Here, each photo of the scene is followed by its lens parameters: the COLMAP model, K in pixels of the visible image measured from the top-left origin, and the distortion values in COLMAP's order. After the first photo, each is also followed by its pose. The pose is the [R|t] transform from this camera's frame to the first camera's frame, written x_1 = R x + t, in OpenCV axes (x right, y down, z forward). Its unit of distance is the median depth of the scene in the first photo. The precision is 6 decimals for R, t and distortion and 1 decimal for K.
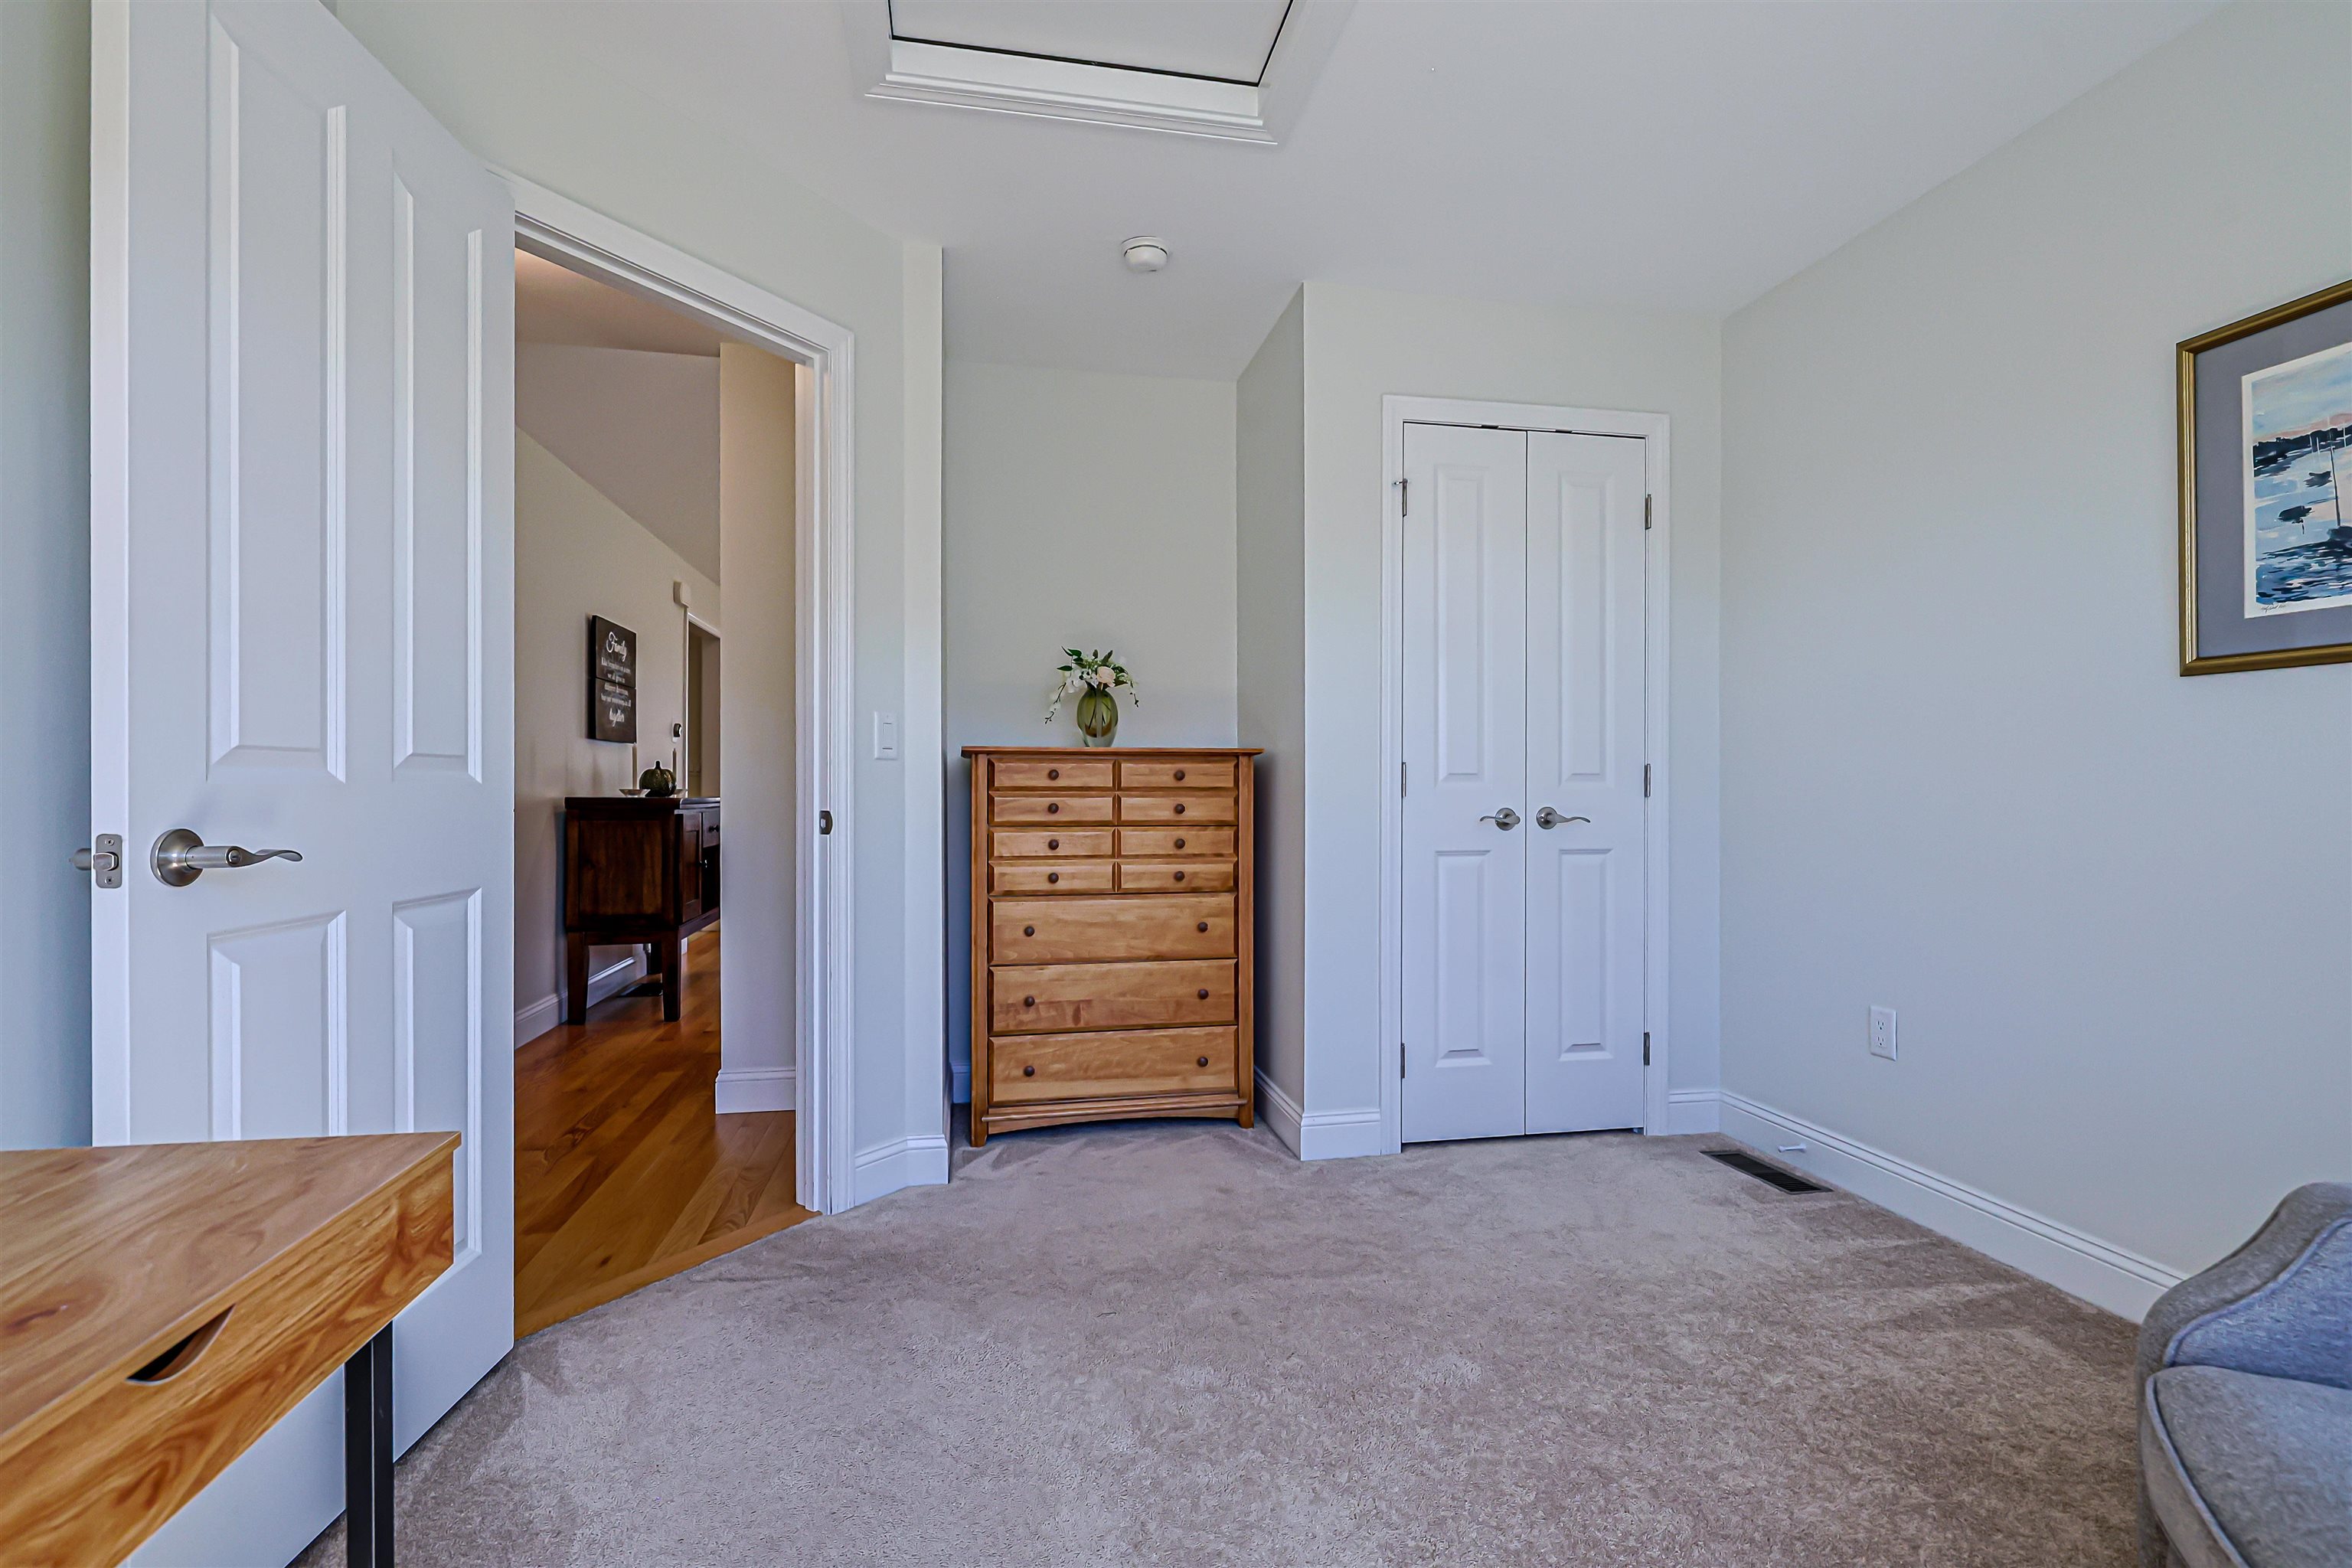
lens RADIAL K [[1047.0, 0, 1172.2], [0, 1047.0, 790.5], [0, 0, 1]] dist [-0.000012, 0.000374]
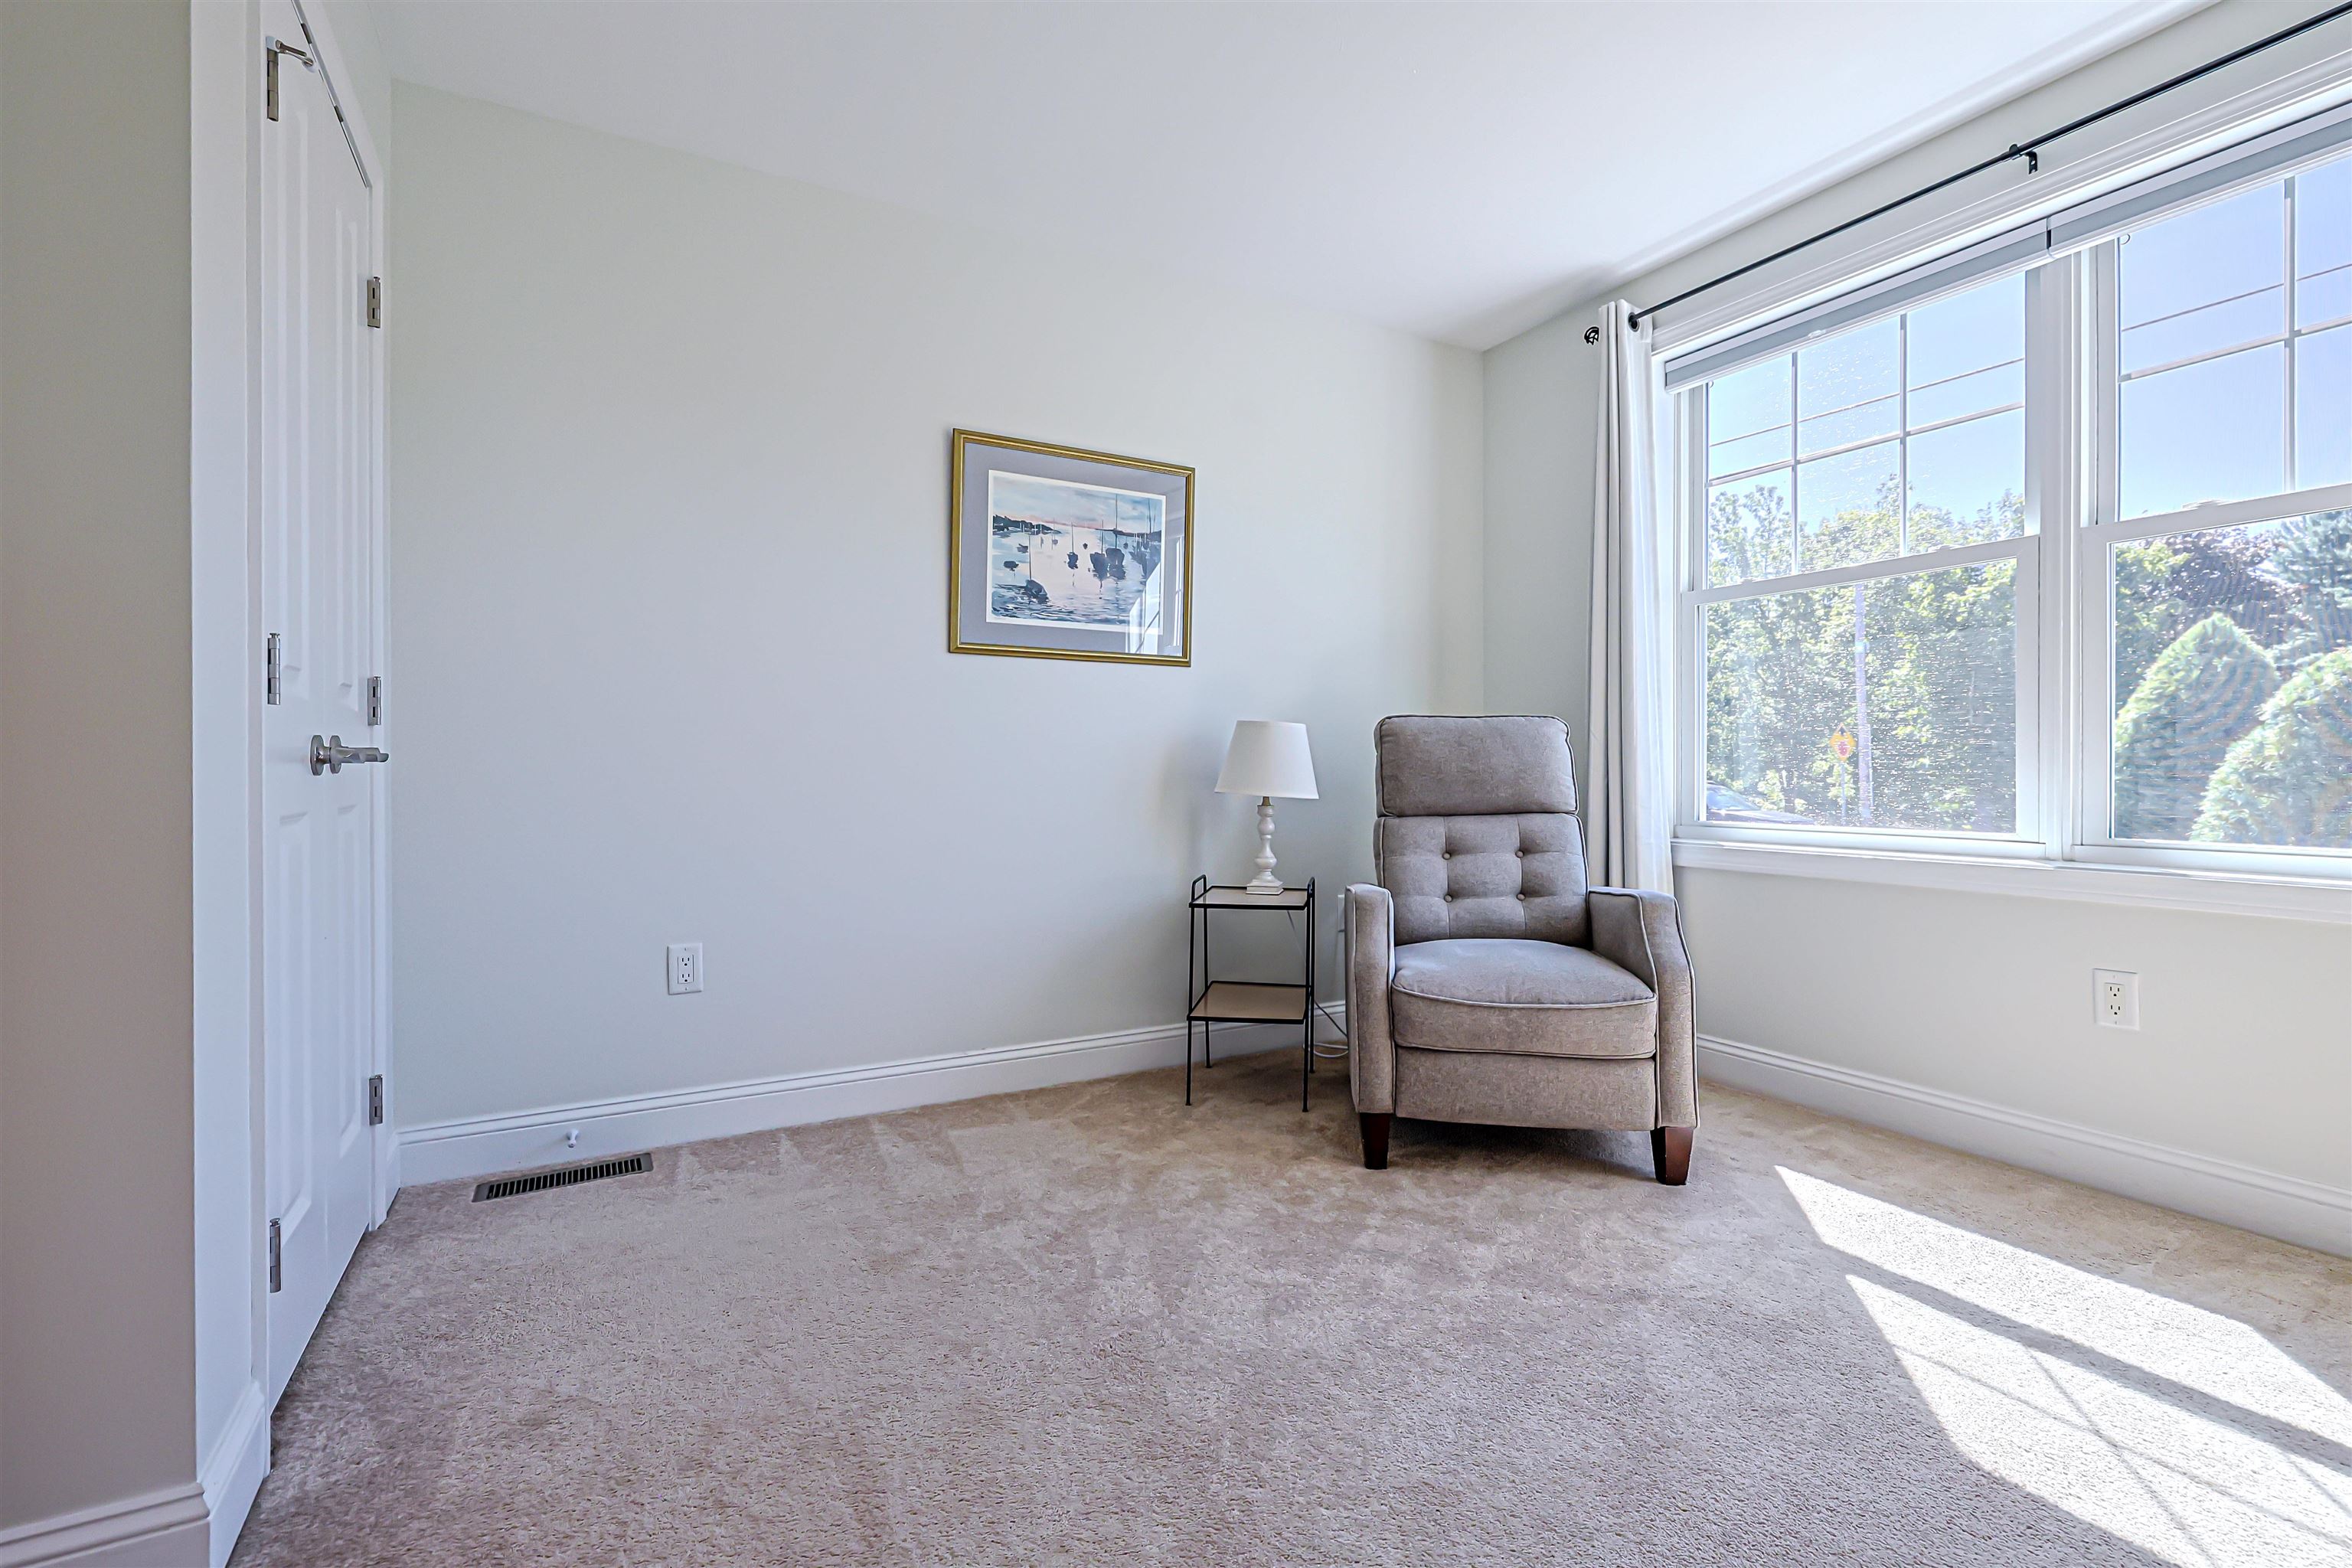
lens RADIAL K [[1047.0, 0, 1176.9], [0, 1047.0, 763.2], [0, 0, 1]] dist [-0.000012, 0.000374]
pose [[-0.303778, 0.002744, 0.952739, -0.586937], [-0.000638, 0.999995, -0.003083, 0.056050], [-0.952743, -0.001544, -0.303775, 1.224505]]
